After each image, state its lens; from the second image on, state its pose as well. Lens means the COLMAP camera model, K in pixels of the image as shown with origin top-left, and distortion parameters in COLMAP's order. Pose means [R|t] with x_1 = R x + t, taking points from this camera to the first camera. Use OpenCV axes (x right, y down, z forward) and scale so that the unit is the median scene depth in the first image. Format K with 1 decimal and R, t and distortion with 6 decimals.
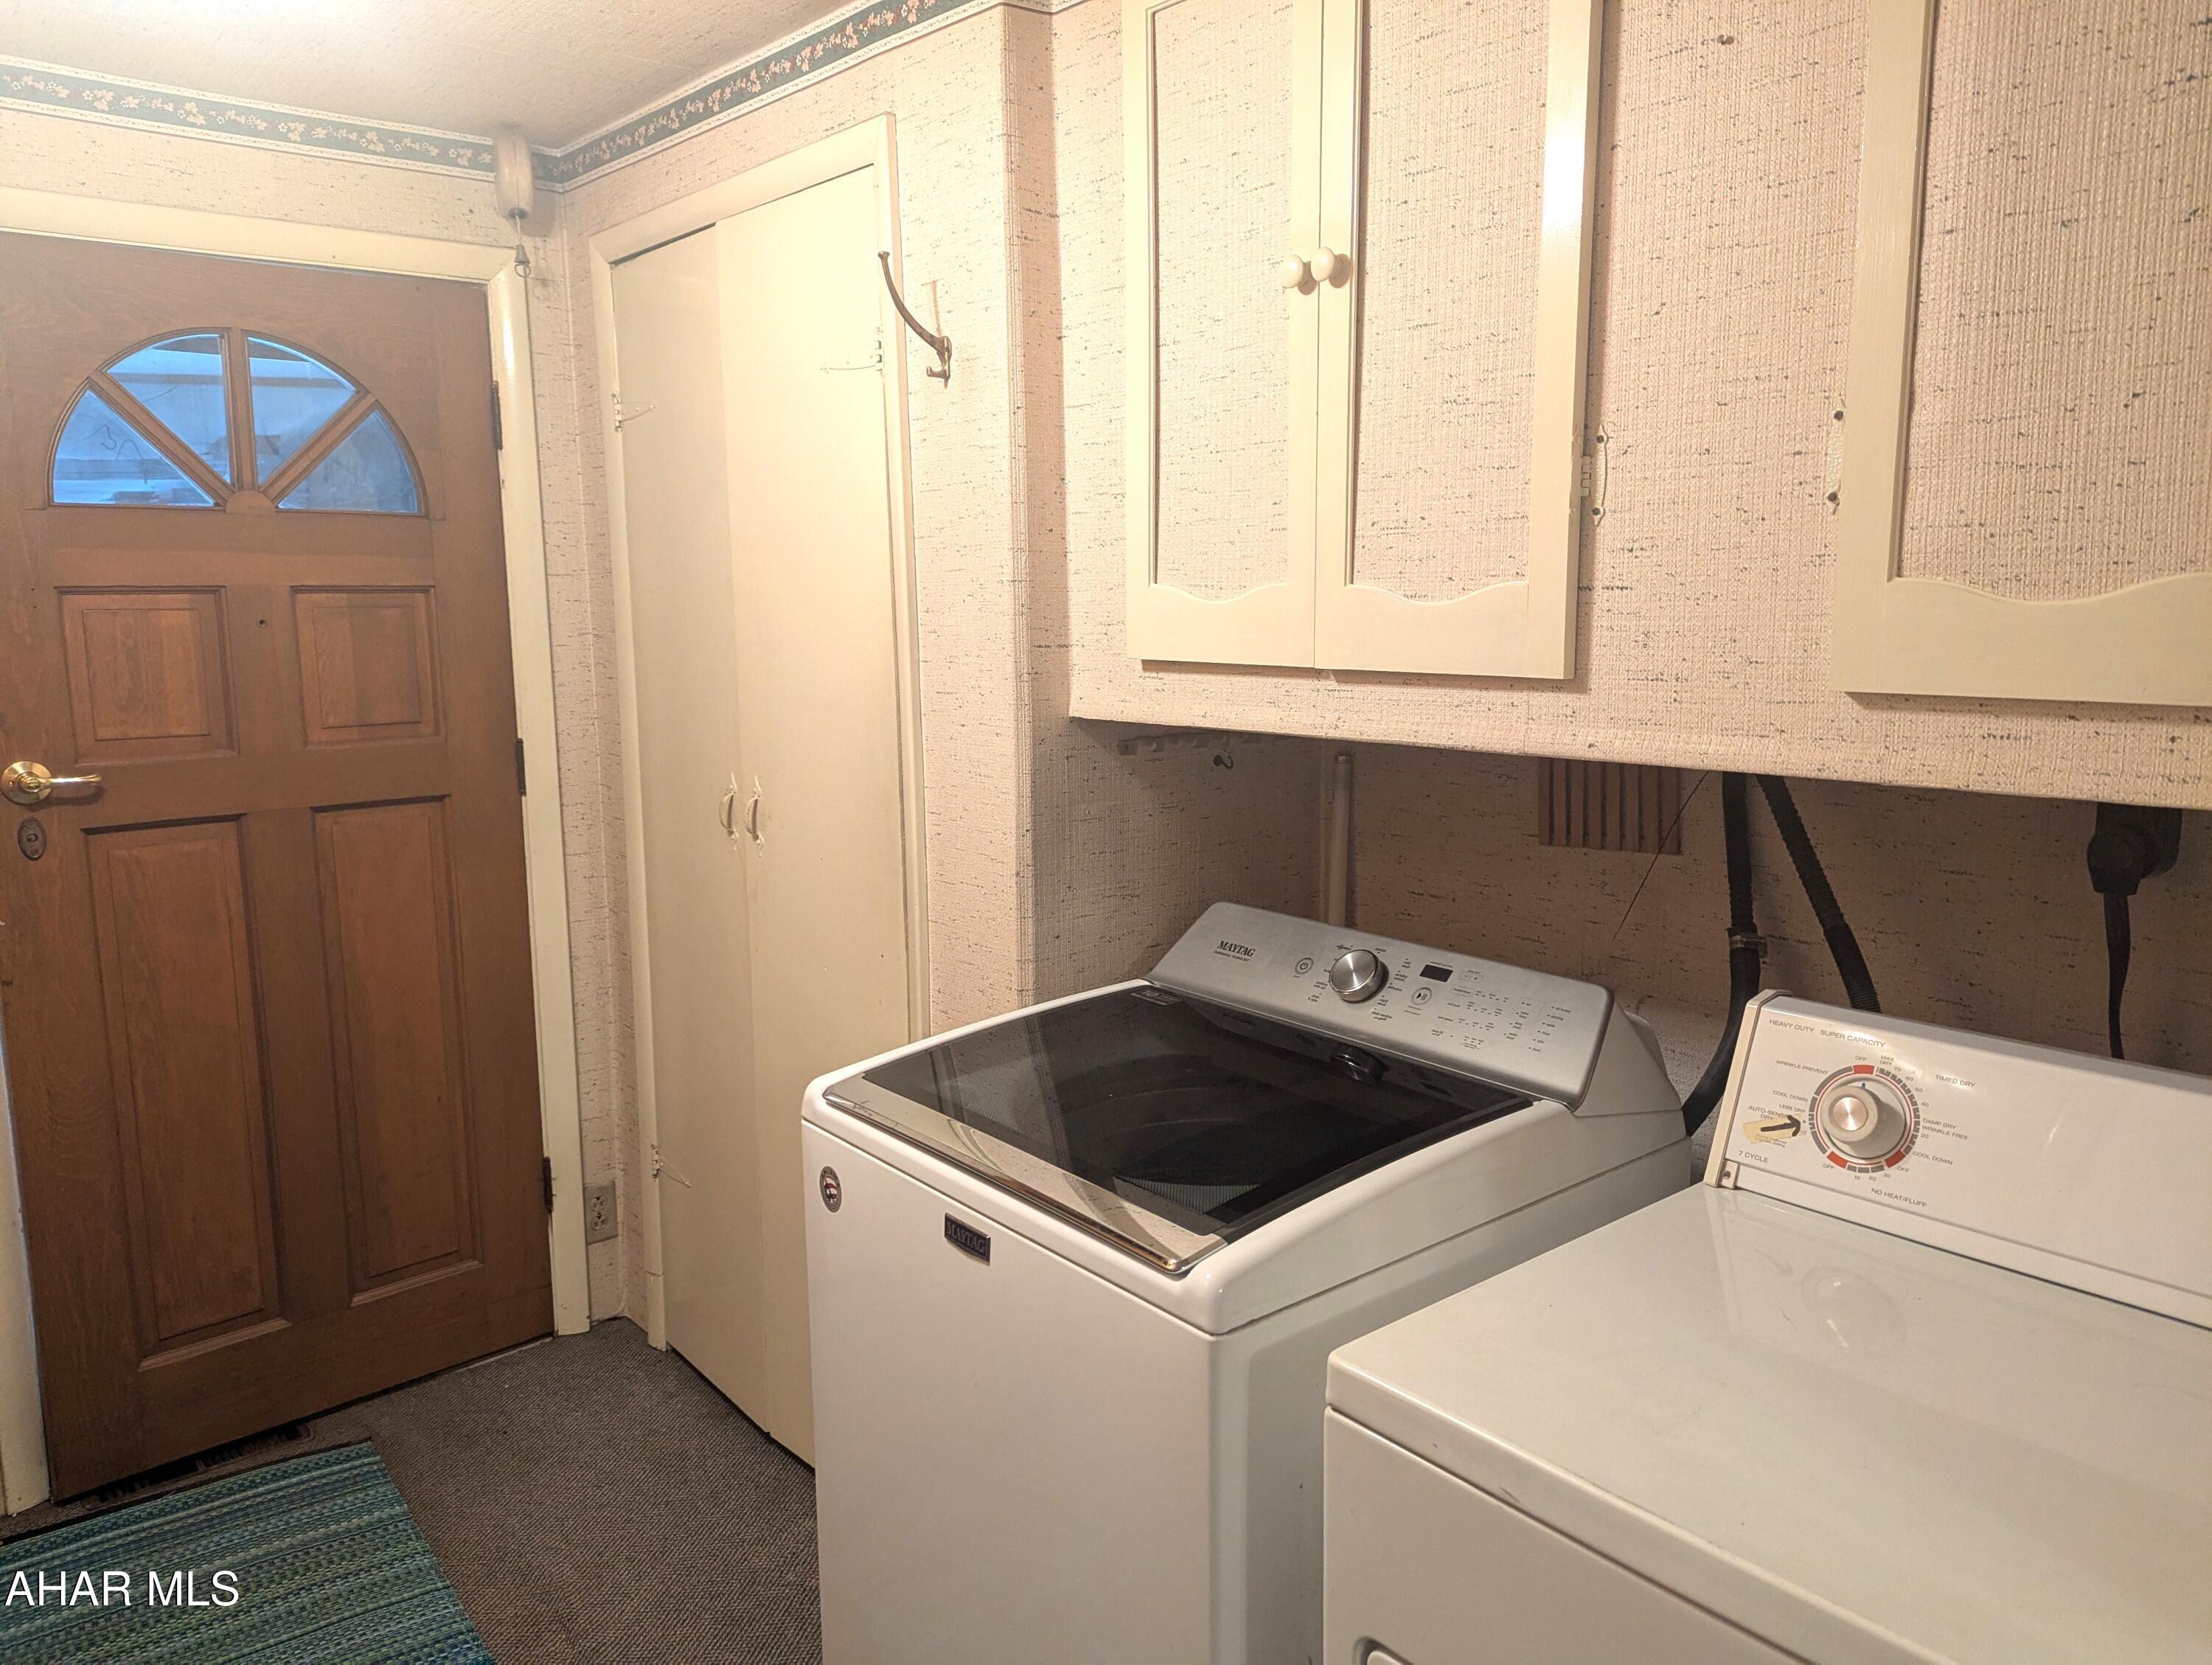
lens RADIAL K [[1584.9, 0, 1125.1], [0, 1584.9, 819.4], [0, 0, 1]] dist [0.045326, -0.007093]
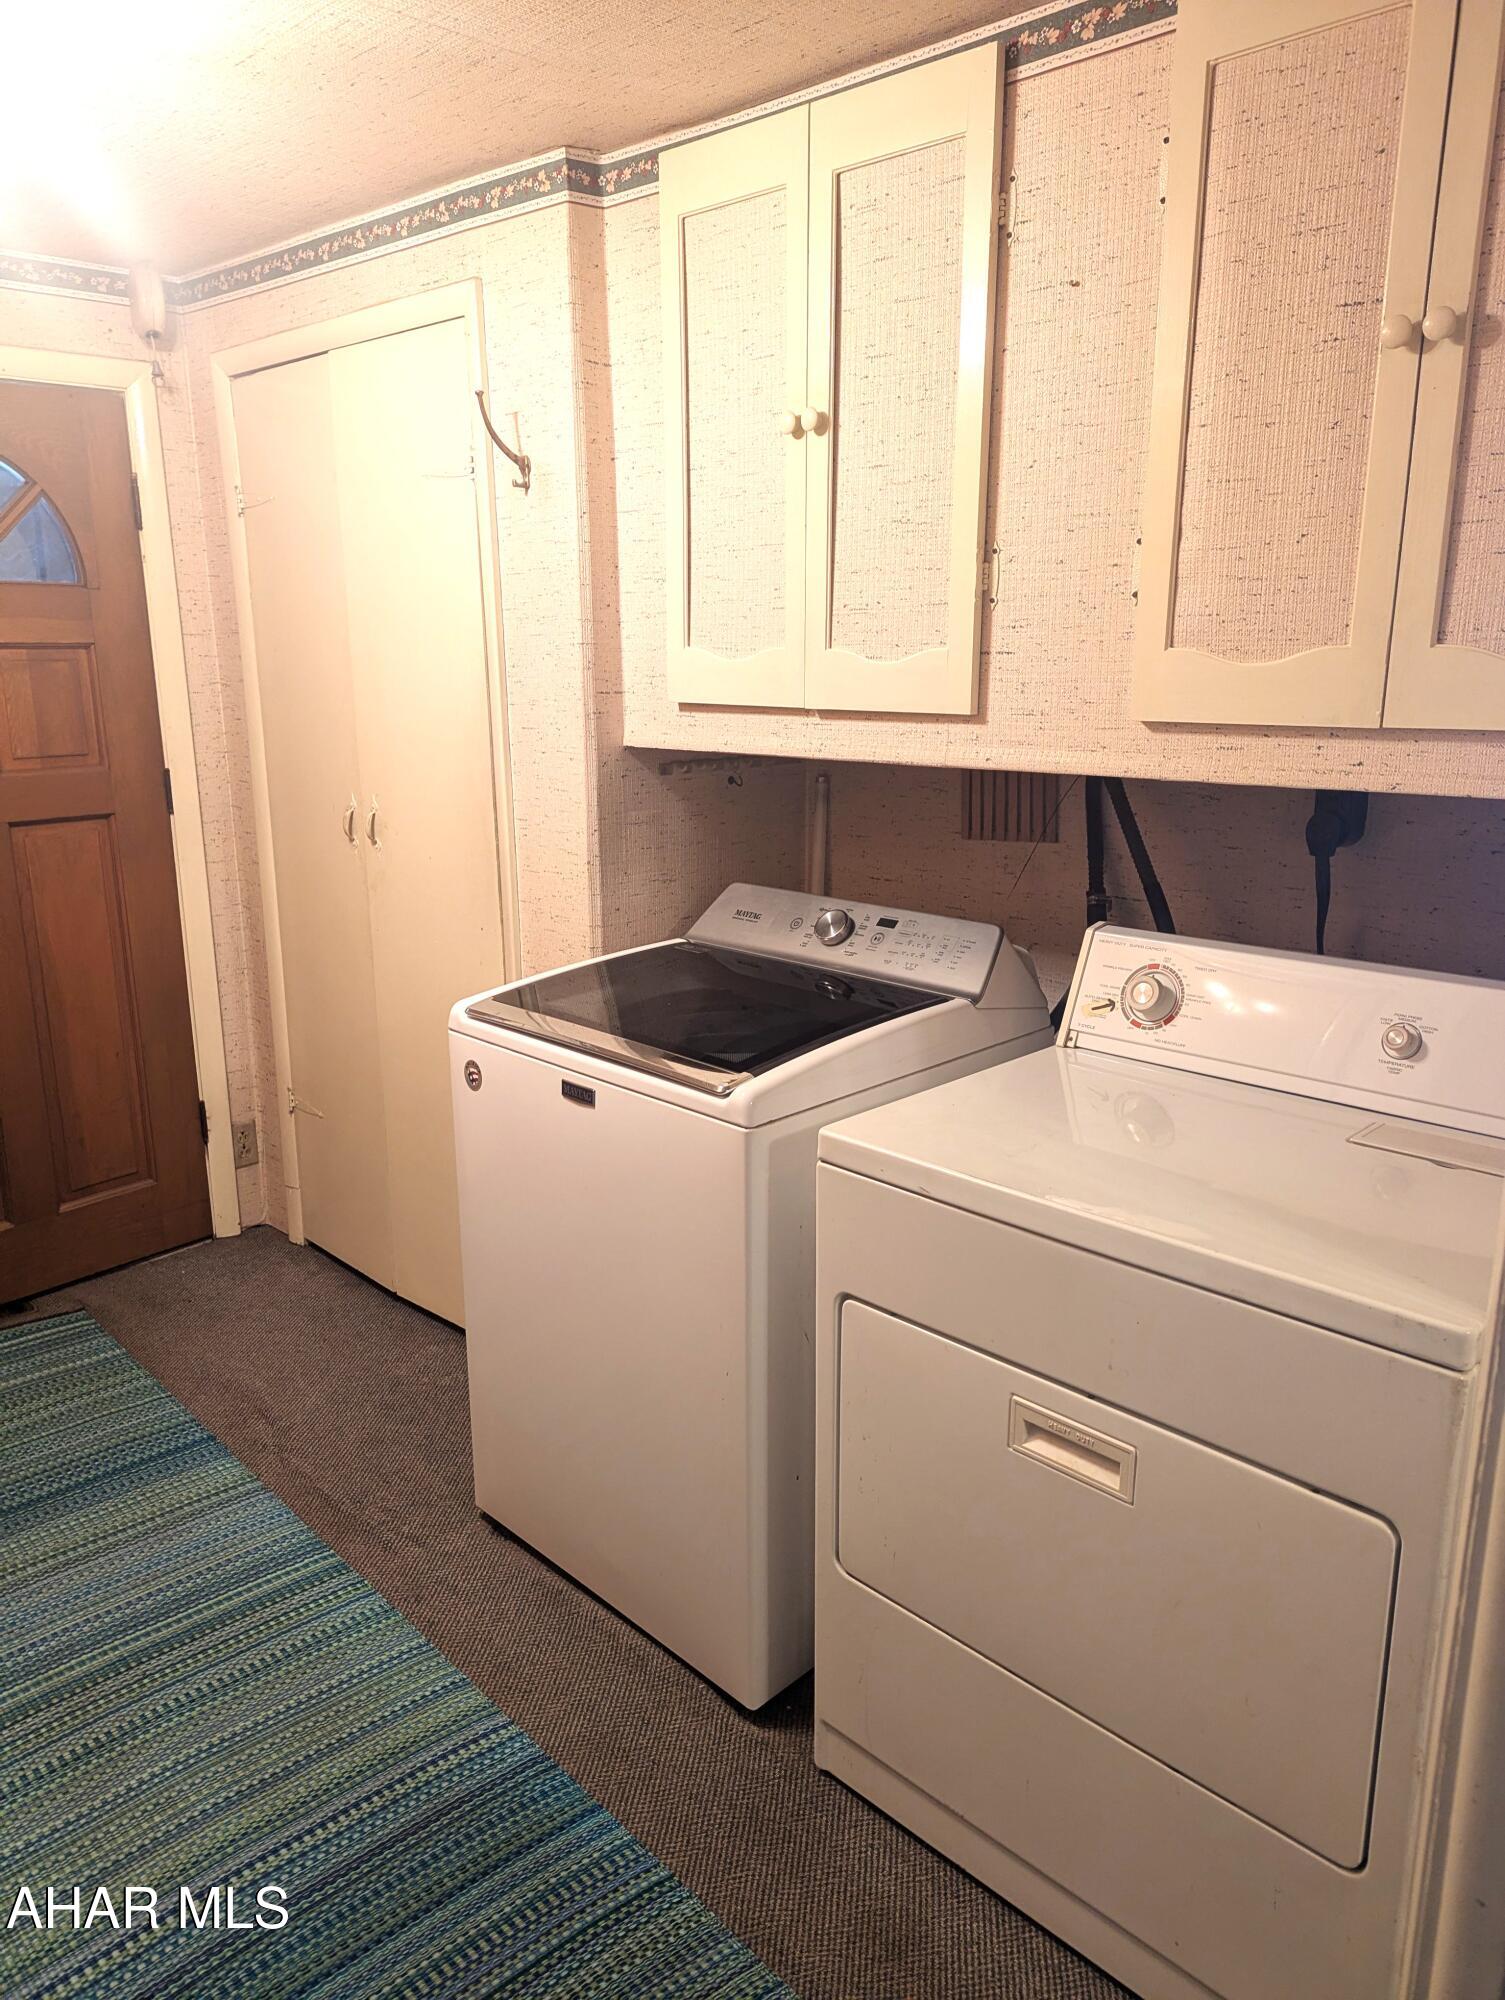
lens RADIAL K [[1420.9, 0, 738.6], [0, 1420.9, 998.8], [0, 0, 1]] dist [0.052639, -0.039269]
pose [[0.996482, -0.017152, 0.082032, -0.043722], [0.008898, 0.994953, 0.099944, 0.031961], [-0.083332, -0.098862, 0.991606, -0.259819]]
